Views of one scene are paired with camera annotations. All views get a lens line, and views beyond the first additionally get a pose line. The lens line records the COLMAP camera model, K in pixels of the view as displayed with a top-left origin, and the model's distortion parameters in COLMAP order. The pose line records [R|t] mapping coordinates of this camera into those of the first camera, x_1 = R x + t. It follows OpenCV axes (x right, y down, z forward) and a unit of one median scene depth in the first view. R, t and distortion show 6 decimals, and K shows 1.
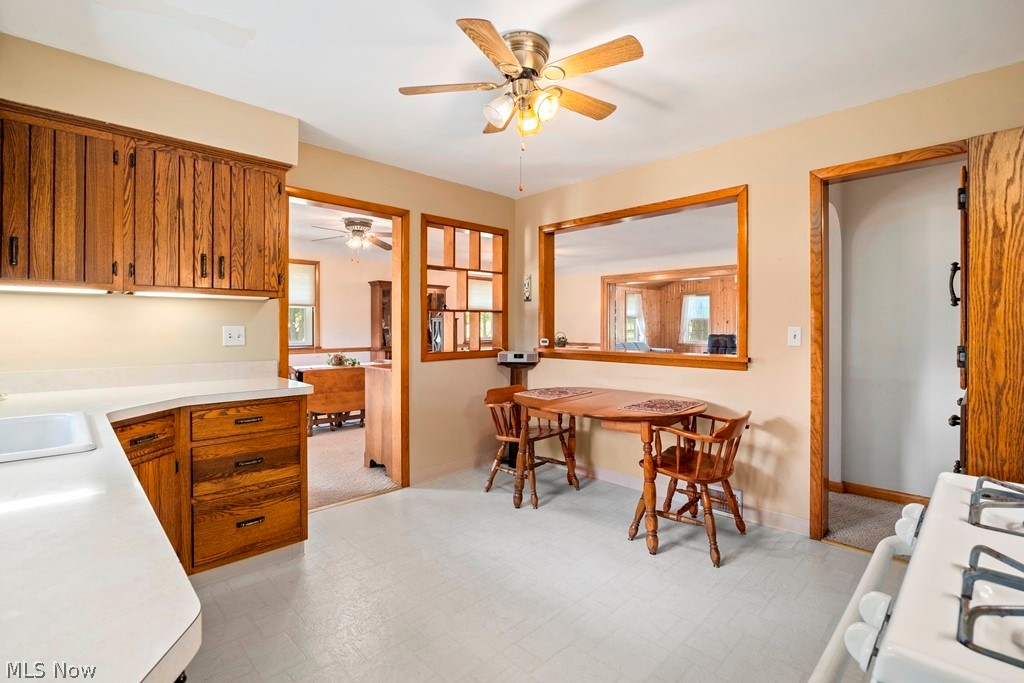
lens RADIAL K [[469.3, 0, 513.8], [0, 469.3, 332.5], [0, 0, 1]] dist [-0.002854, -0.000124]
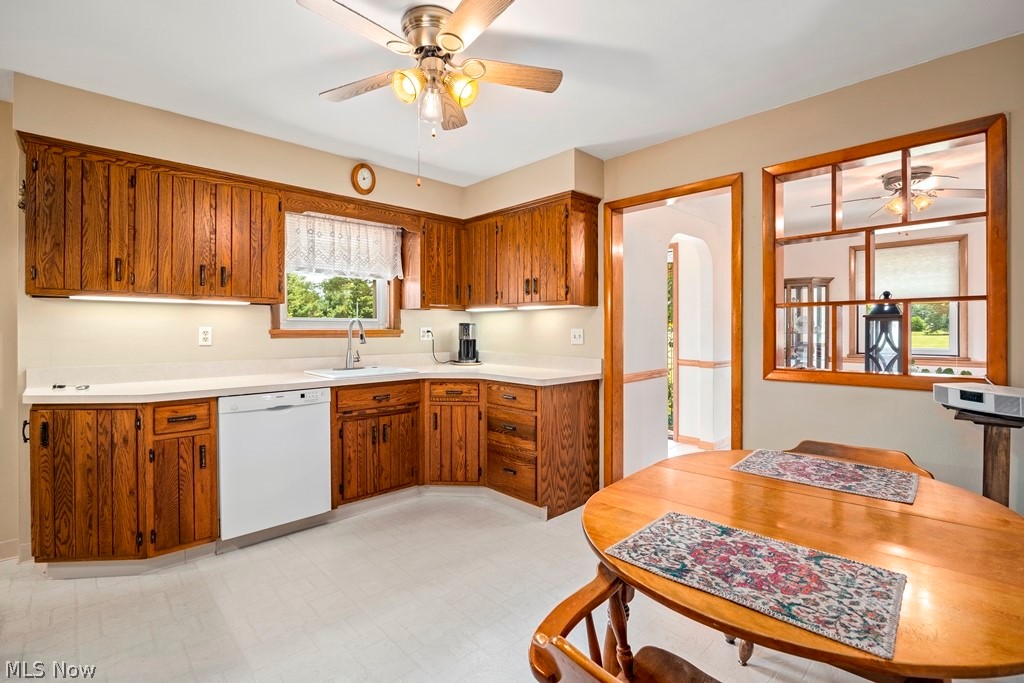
lens RADIAL K [[469.3, 0, 518.7], [0, 469.3, 331.7], [0, 0, 1]] dist [-0.002854, -0.000124]
pose [[0.004881, 0.007930, -0.999957, 0.254254], [-0.011052, 0.999908, 0.007875, -0.005647], [0.999927, 0.011013, 0.004968, 0.317682]]
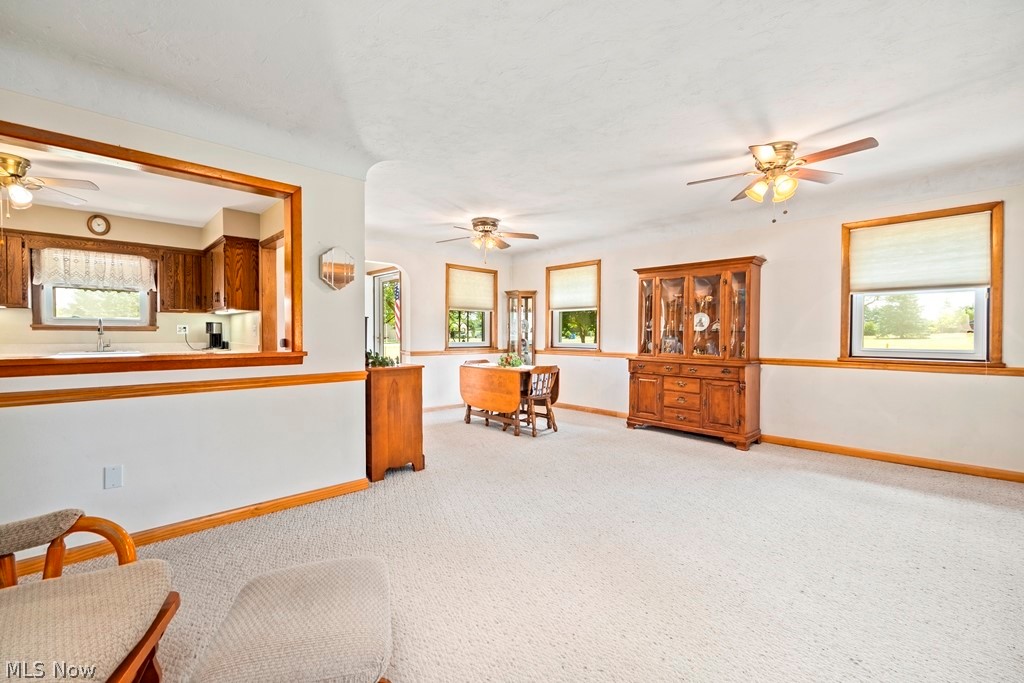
lens RADIAL K [[442.9, 0, 513.1], [0, 442.9, 341.0], [0, 0, 1]] dist [0.013927, 0.000373]
pose [[-0.007699, 0.015896, -0.999844, 0.453203], [-0.015694, 0.999749, 0.016015, 0.001025], [0.999847, 0.015815, -0.007448, 0.784150]]
